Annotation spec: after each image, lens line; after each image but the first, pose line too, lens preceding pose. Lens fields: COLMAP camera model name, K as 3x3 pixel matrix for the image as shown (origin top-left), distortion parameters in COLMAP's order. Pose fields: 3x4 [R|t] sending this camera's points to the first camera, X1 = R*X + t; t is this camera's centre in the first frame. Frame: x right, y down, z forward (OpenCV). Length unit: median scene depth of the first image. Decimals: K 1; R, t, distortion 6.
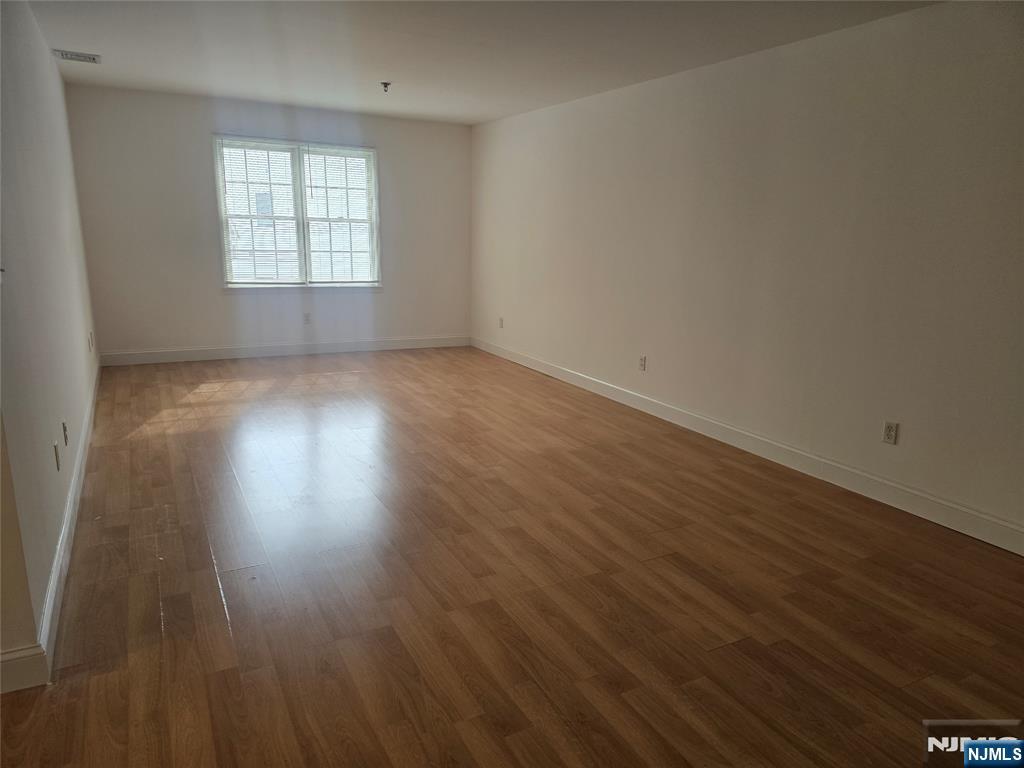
lens RADIAL K [[696.8, 0, 512.0], [0, 696.8, 384.0], [0, 0, 1]] dist [0.005710, -0.000370]
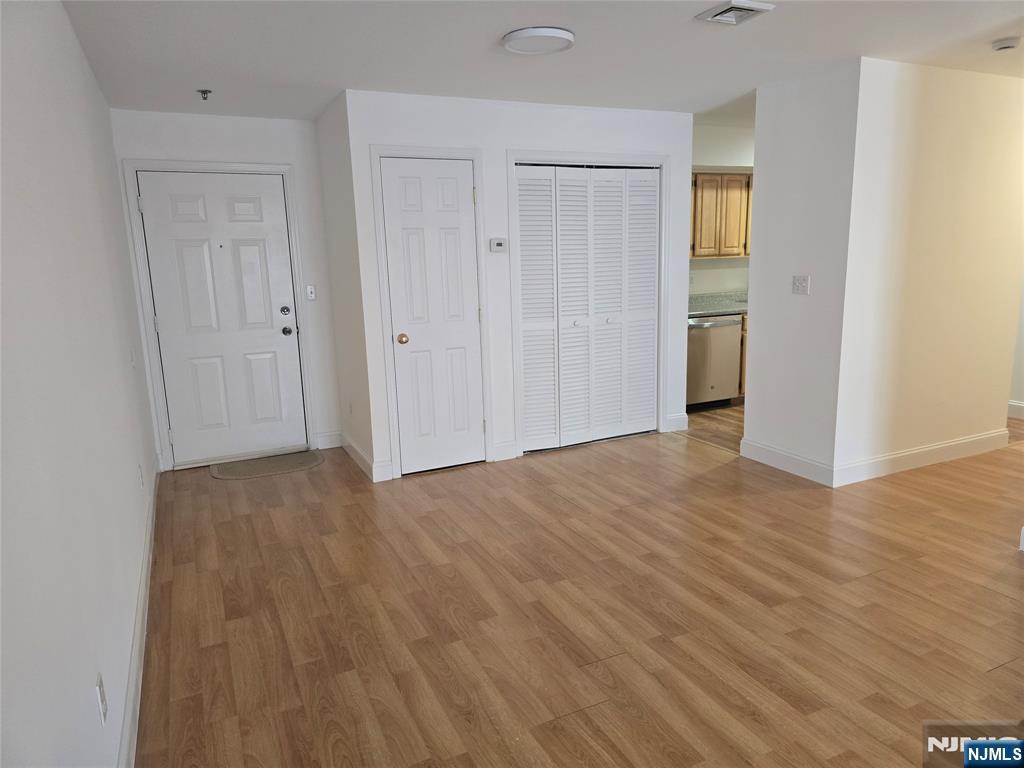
lens RADIAL K [[696.8, 0, 512.0], [0, 696.8, 384.0], [0, 0, 1]] dist [0.005710, -0.000370]
pose [[-0.998667, 0.009368, 0.050765, 0.293937], [0.028014, 0.924351, 0.380513, -0.406000], [-0.043360, 0.381428, -0.923381, 1.767396]]
